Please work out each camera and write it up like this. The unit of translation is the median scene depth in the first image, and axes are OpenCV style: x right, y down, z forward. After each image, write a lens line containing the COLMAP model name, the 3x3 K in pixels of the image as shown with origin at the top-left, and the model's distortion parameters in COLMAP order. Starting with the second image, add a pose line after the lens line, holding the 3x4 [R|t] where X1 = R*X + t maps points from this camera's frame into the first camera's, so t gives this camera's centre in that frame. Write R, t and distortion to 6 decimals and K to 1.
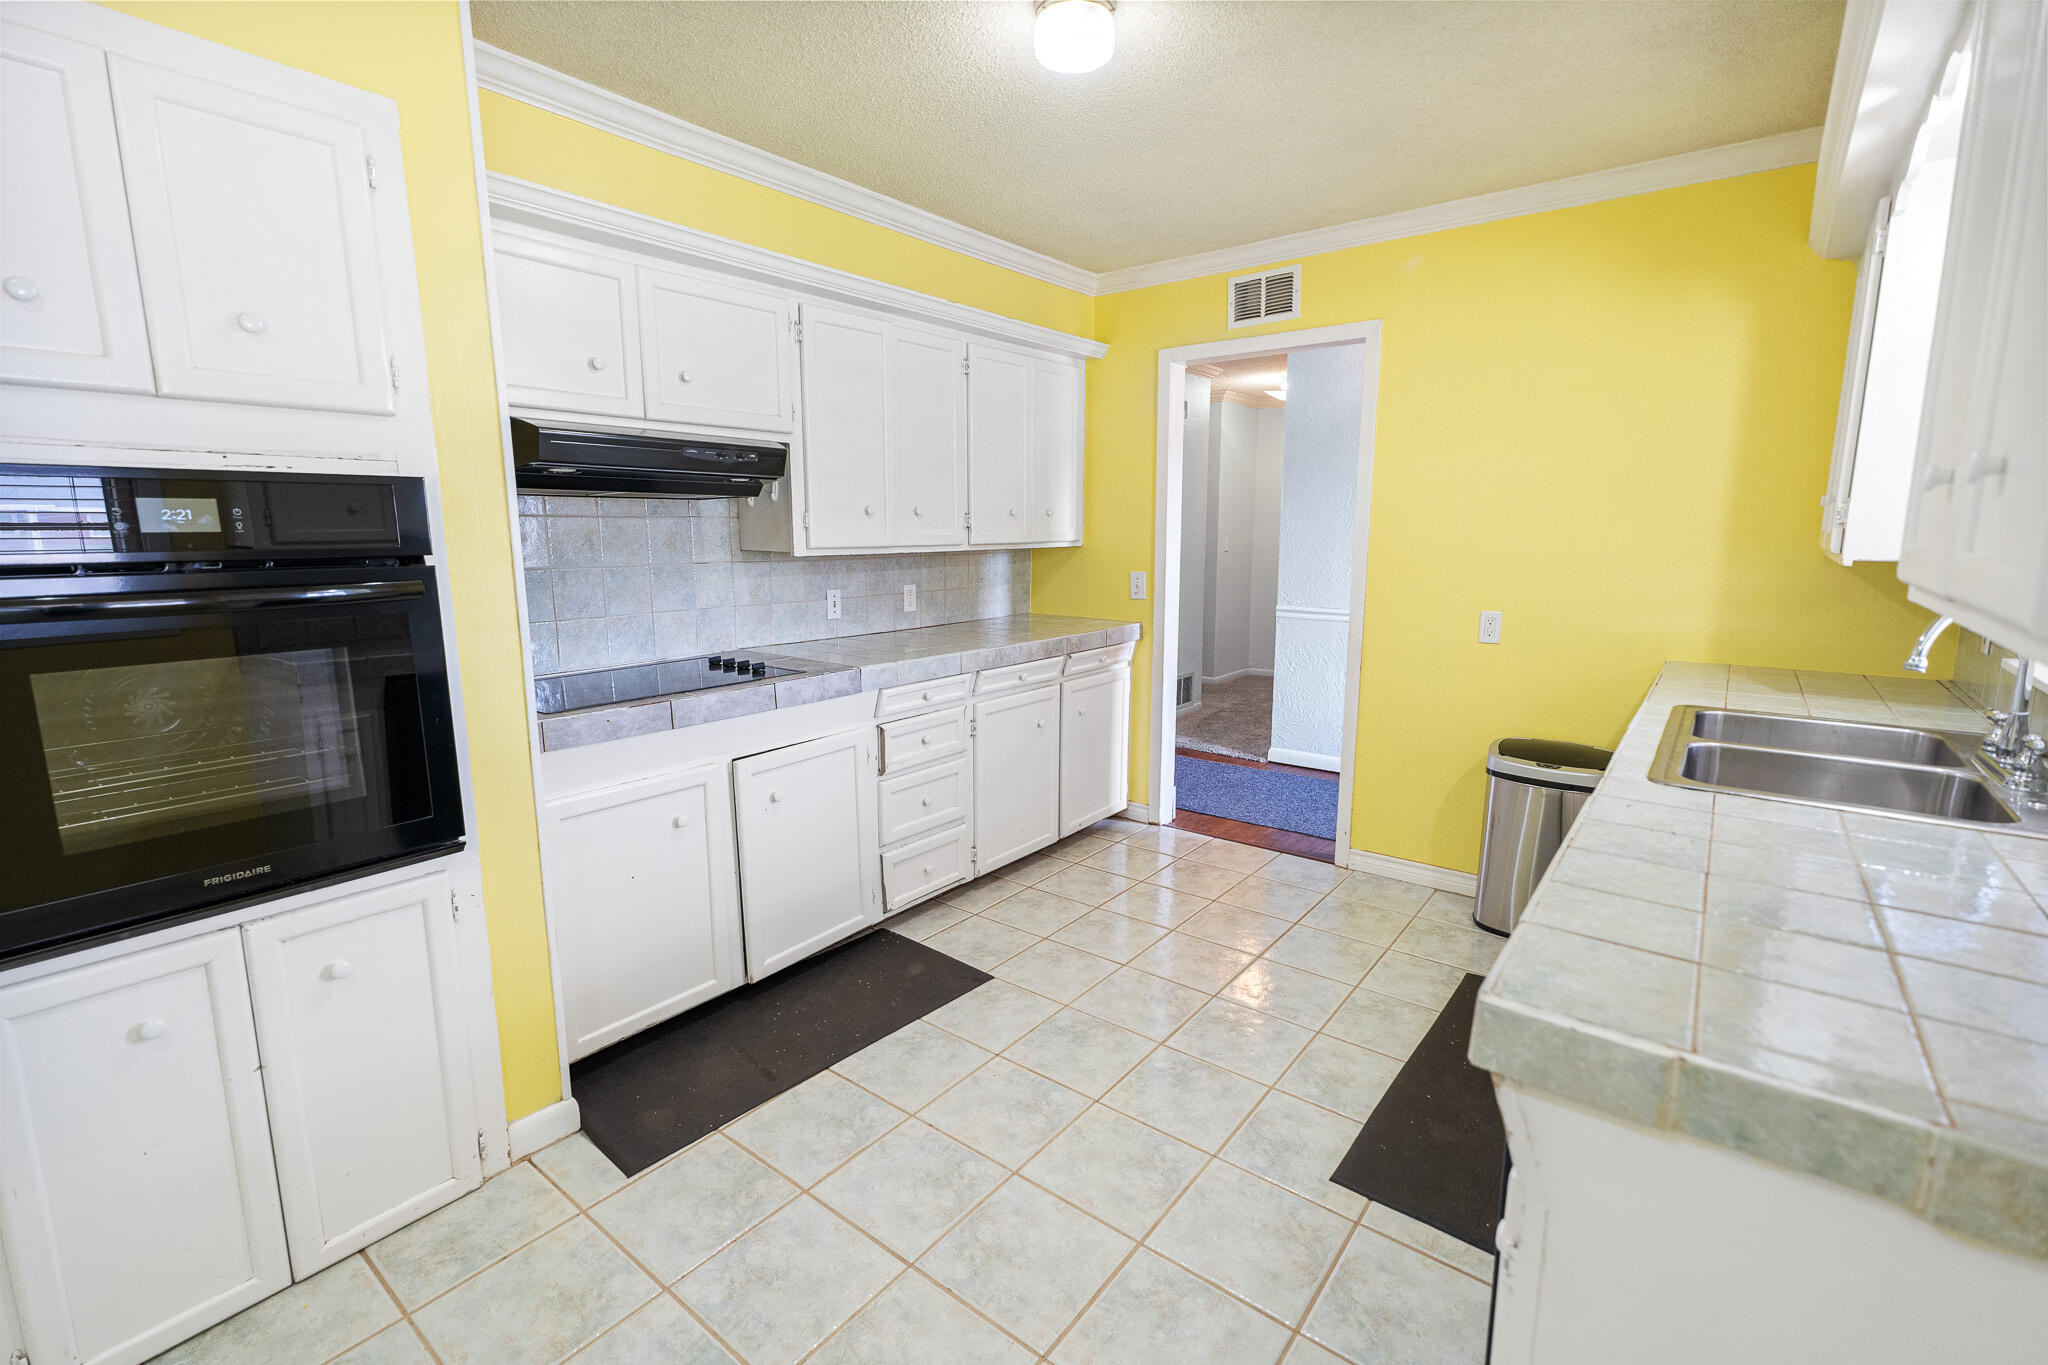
lens RADIAL K [[908.1, 0, 1027.0], [0, 908.1, 681.9], [0, 0, 1]] dist [-0.002741, 0.002309]
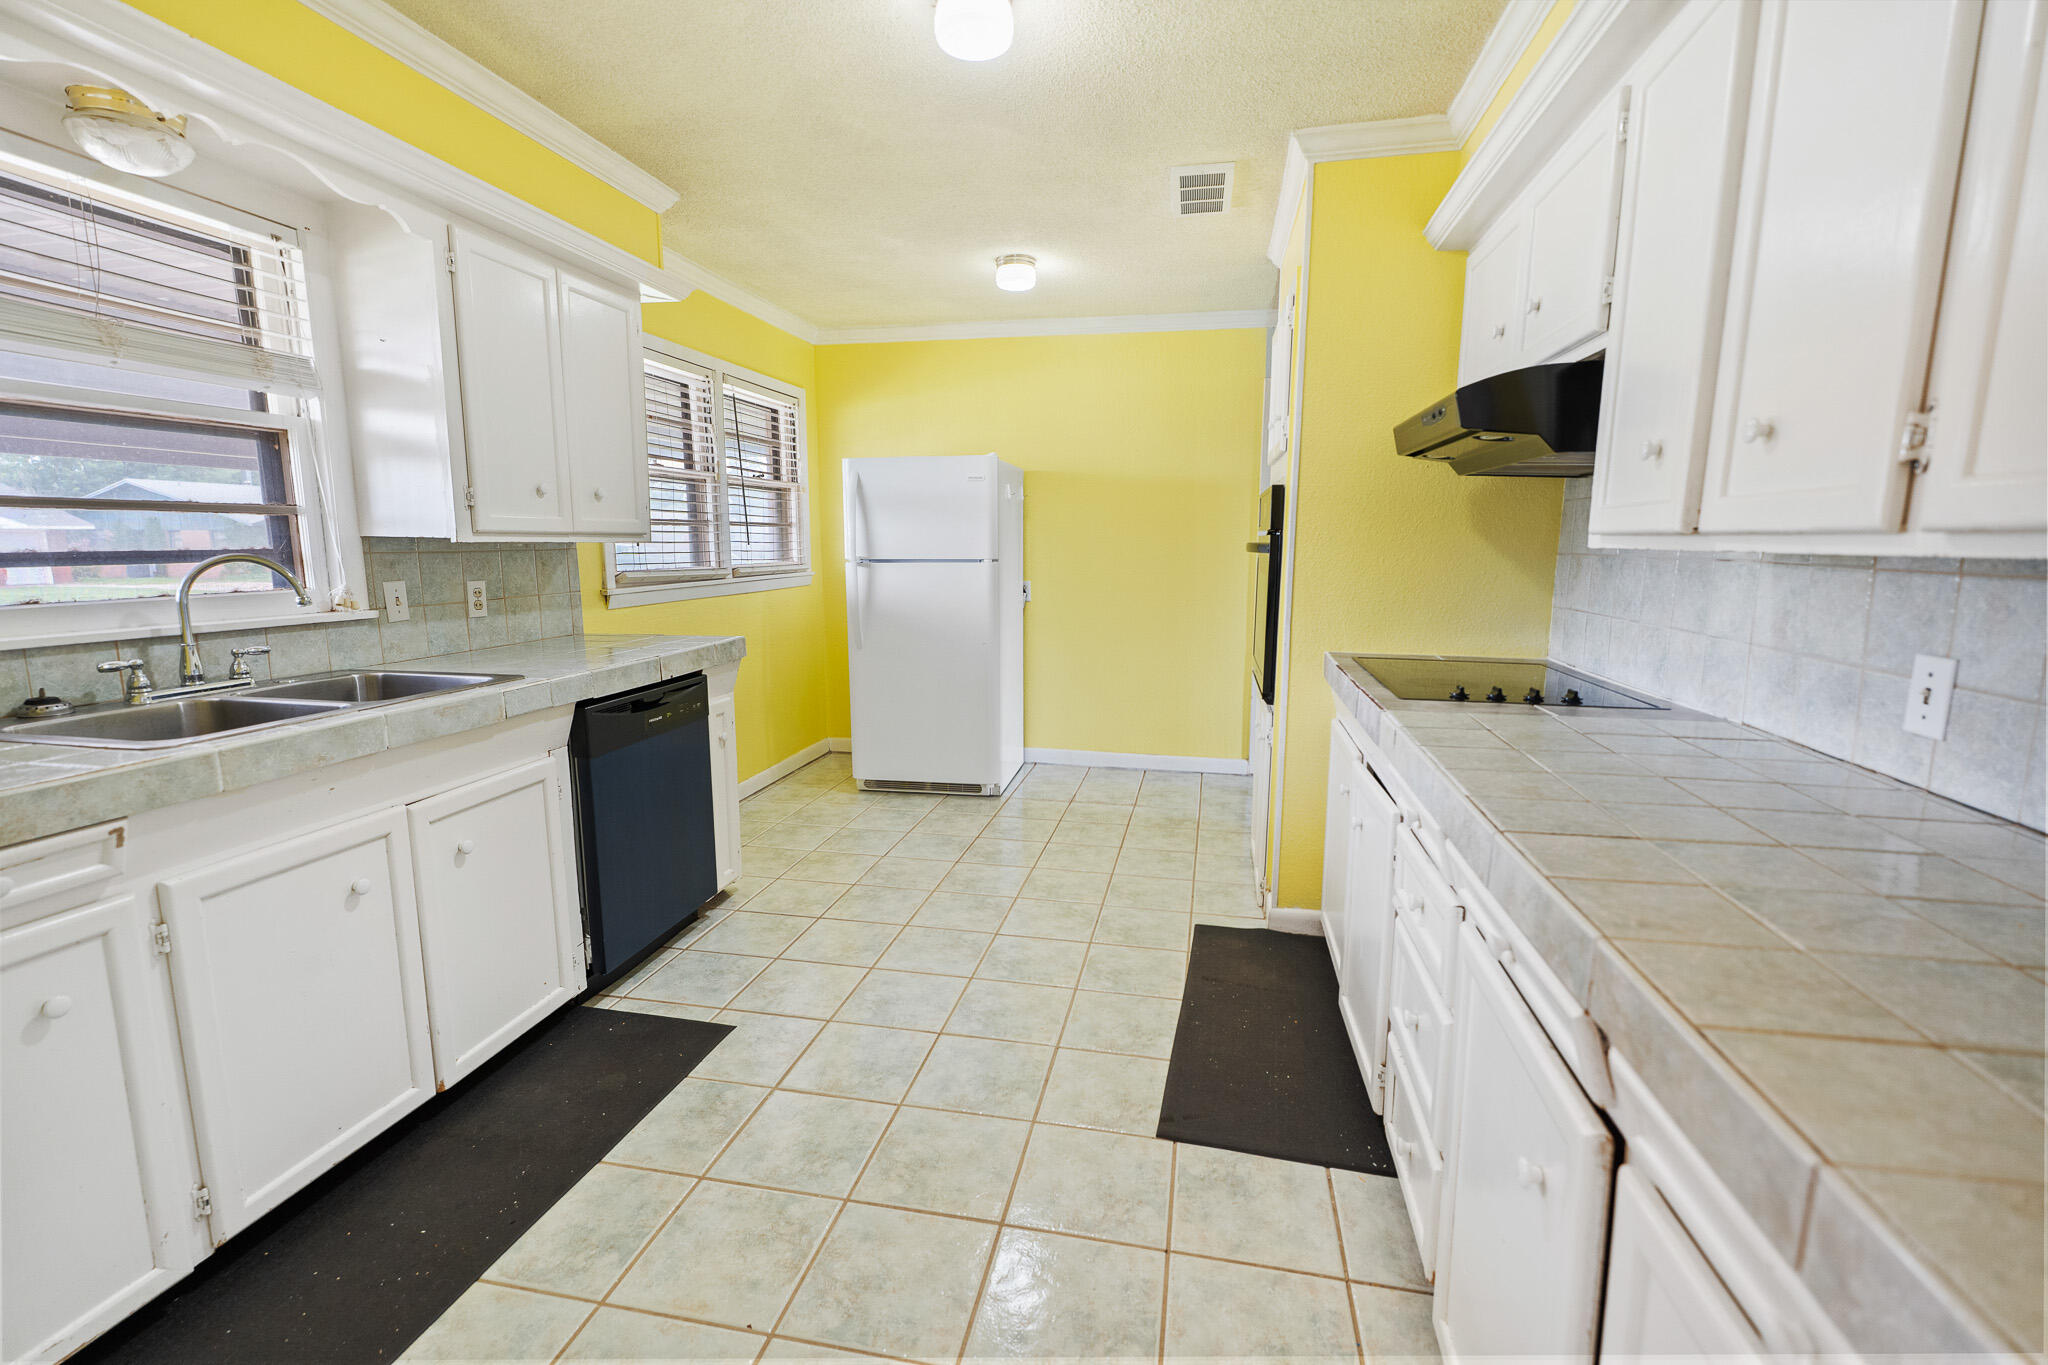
lens RADIAL K [[908.1, 0, 1028.5], [0, 908.1, 679.7], [0, 0, 1]] dist [-0.002741, 0.002309]
pose [[-0.894701, 0.069541, -0.441219, 0.368756], [-0.075387, 0.950125, 0.302620, -0.237993], [0.440258, 0.304016, -0.844835, 1.563298]]
